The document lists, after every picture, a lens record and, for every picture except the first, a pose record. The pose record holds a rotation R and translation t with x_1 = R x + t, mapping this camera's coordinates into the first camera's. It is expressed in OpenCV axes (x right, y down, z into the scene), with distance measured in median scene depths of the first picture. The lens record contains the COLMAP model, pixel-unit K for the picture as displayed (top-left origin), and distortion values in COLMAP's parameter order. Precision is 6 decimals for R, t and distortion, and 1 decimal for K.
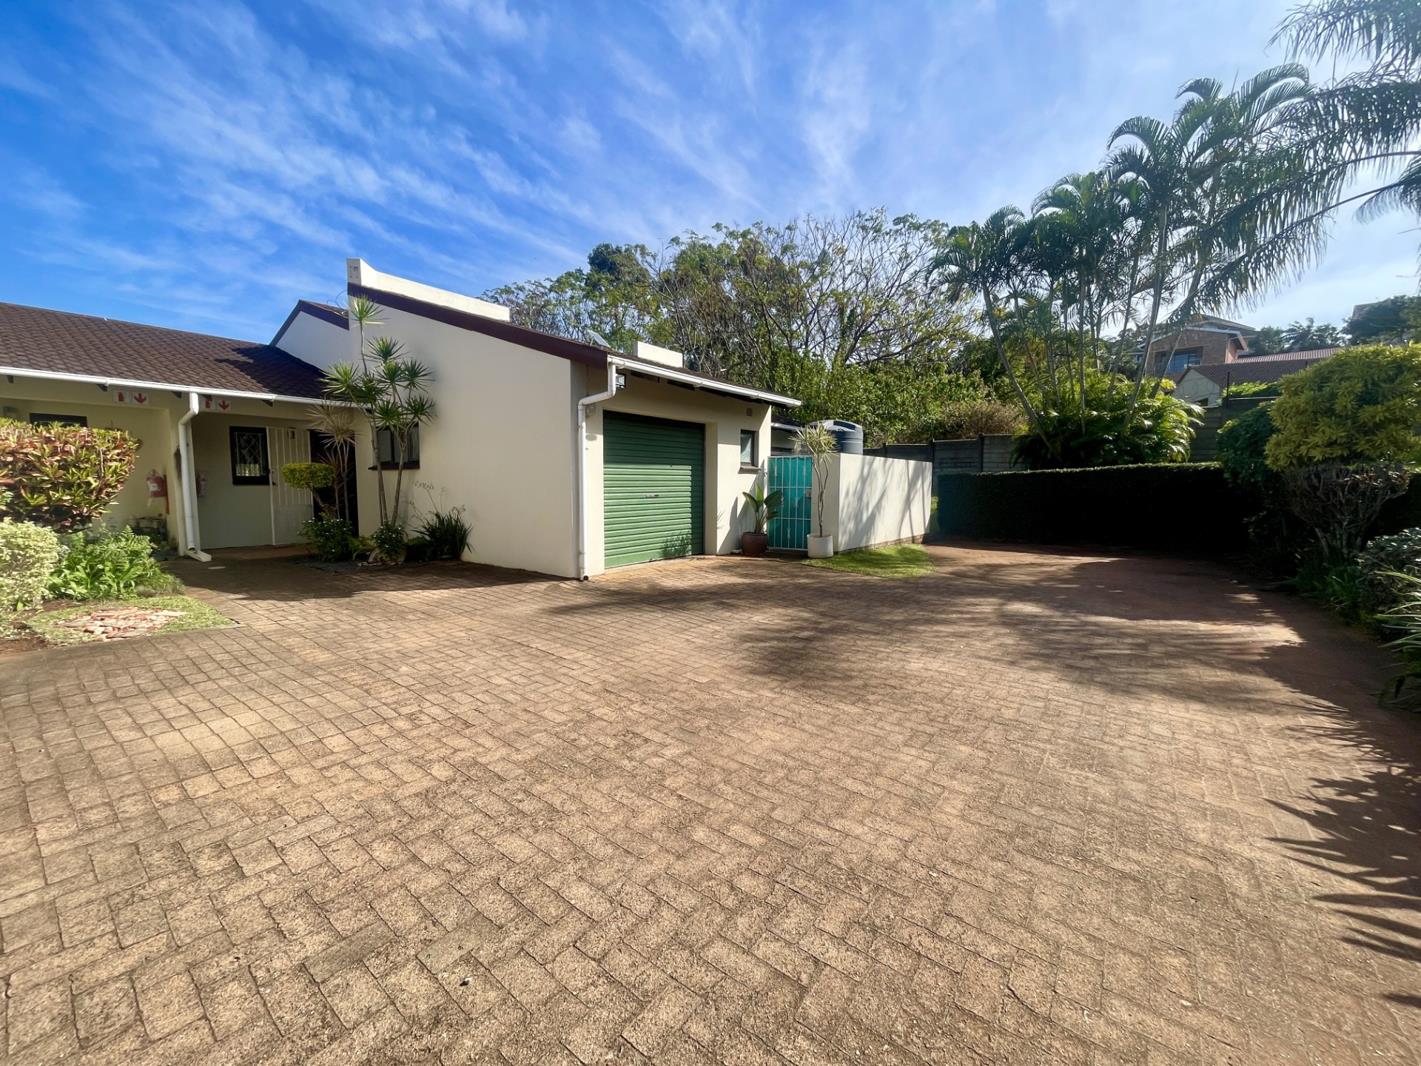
lens RADIAL K [[571.5, 0, 703.5], [0, 571.5, 530.0], [0, 0, 1]] dist [0.000362, -0.000707]
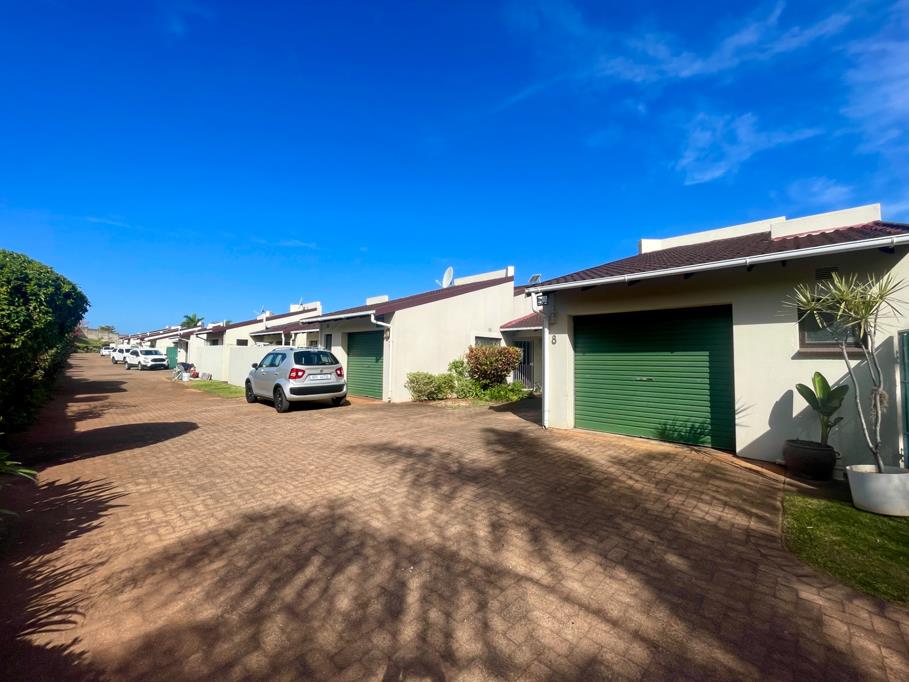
lens RADIAL K [[365.6, 0, 450.0], [0, 365.6, 341.1], [0, 0, 1]] dist [0.000362, -0.000707]
pose [[-0.110731, -0.057214, -0.992202, 1.777499], [-0.100353, 0.993883, -0.046111, -0.164641], [0.988771, 0.094464, -0.115795, 1.811514]]
